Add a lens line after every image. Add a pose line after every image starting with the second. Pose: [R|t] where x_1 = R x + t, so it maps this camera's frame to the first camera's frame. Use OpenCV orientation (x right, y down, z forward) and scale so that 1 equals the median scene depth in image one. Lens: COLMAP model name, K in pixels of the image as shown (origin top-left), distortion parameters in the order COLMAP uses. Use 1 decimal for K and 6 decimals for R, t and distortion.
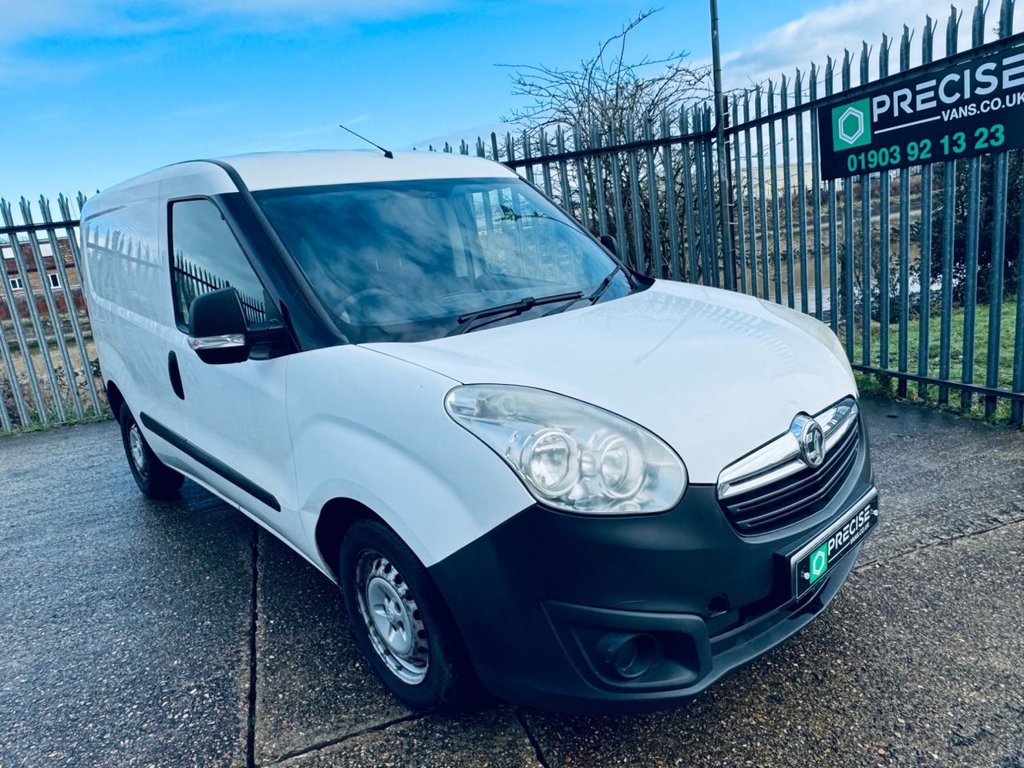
lens RADIAL K [[678.9, 0, 505.0], [0, 678.9, 382.6], [0, 0, 1]] dist [-0.001200, 0.000615]
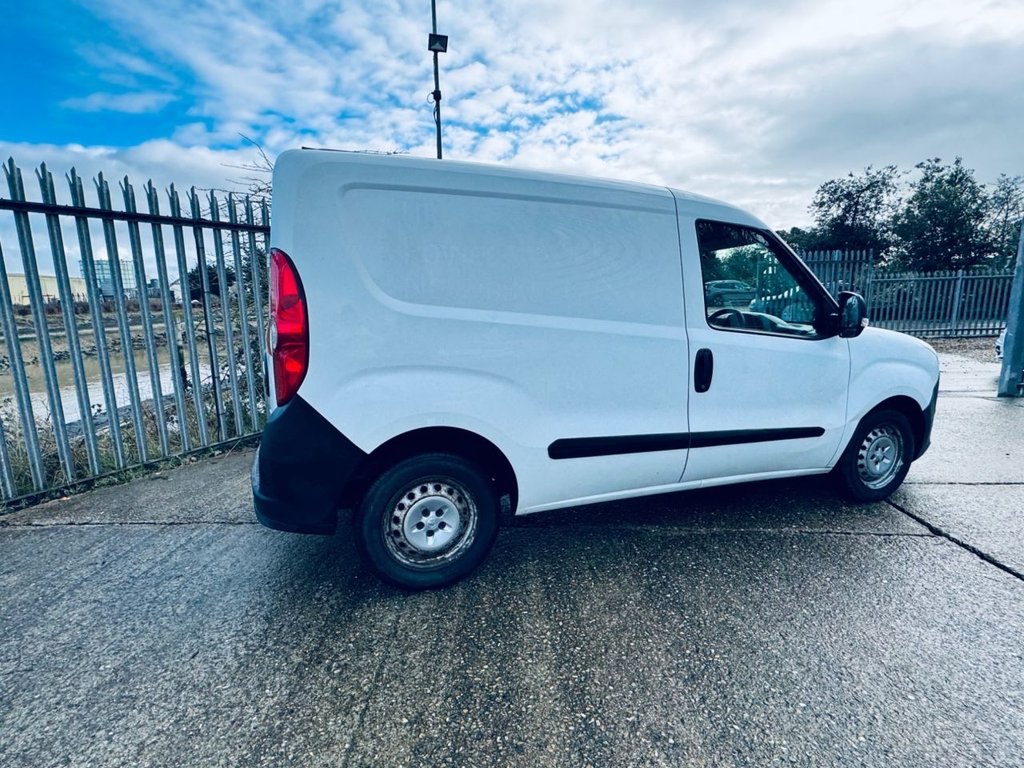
lens RADIAL K [[501.7, 0, 509.7], [0, 501.7, 384.4], [0, 0, 1]] dist [-0.002295, -0.000614]
pose [[0.369794, -0.050337, 0.927749, -1.120499], [0.176801, 0.984098, -0.017077, -0.024929], [-0.912137, 0.170342, 0.372813, 0.800779]]
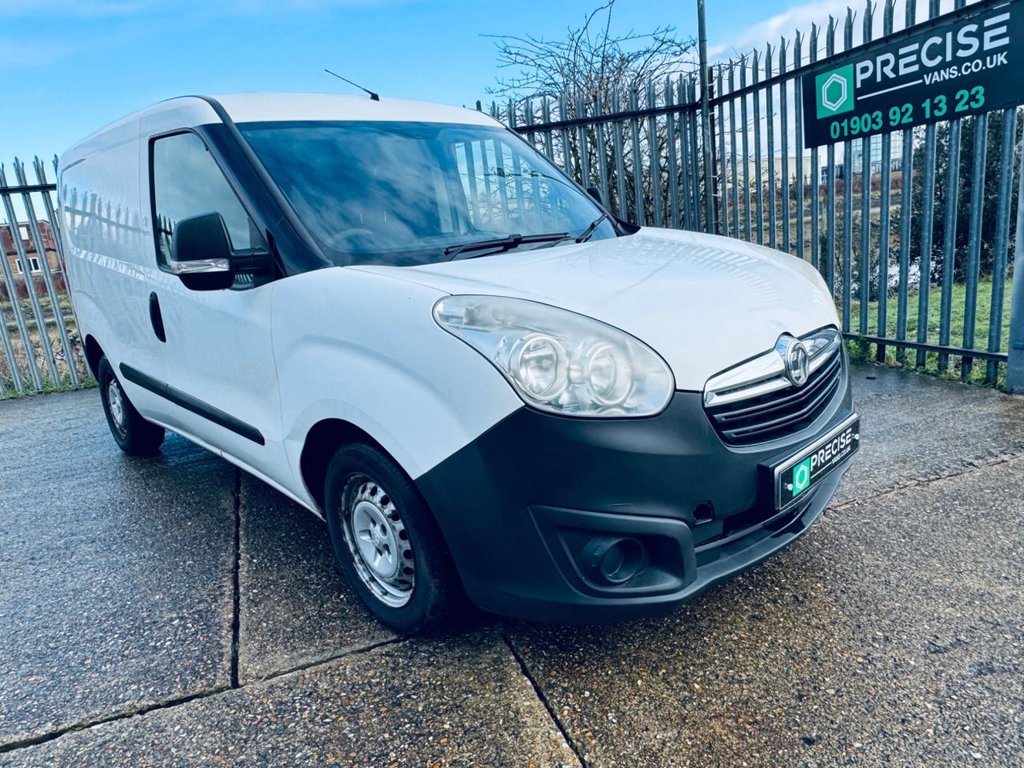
lens RADIAL K [[678.9, 0, 503.9], [0, 678.9, 383.6], [0, 0, 1]] dist [-0.002278, 0.001460]
pose [[0.999651, 0.007020, 0.025465, -0.004344], [-0.007350, 0.999890, 0.012890, 0.056162], [-0.025371, -0.013072, 0.999593, -0.000087]]
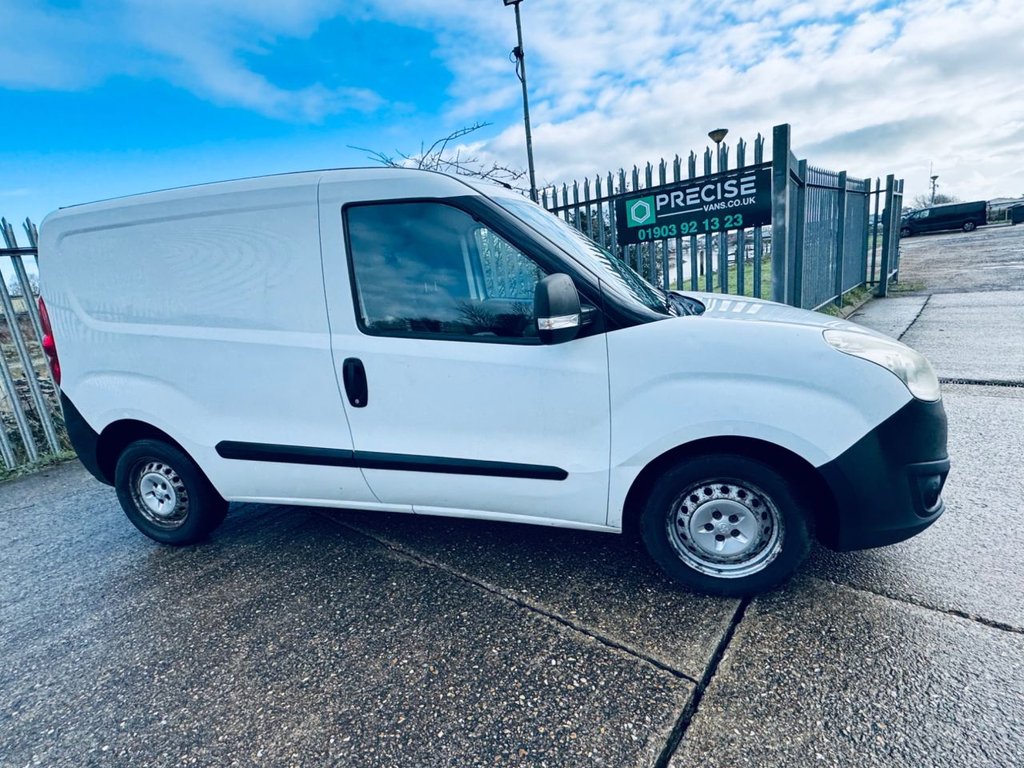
lens RADIAL K [[499.0, 0, 509.3], [0, 499.0, 382.8], [0, 0, 1]] dist [-0.000165, -0.000192]
pose [[0.845011, -0.090565, 0.527025, -0.548659], [0.120208, 0.992501, -0.022184, 0.025611], [-0.521064, 0.082098, 0.849560, 0.221498]]
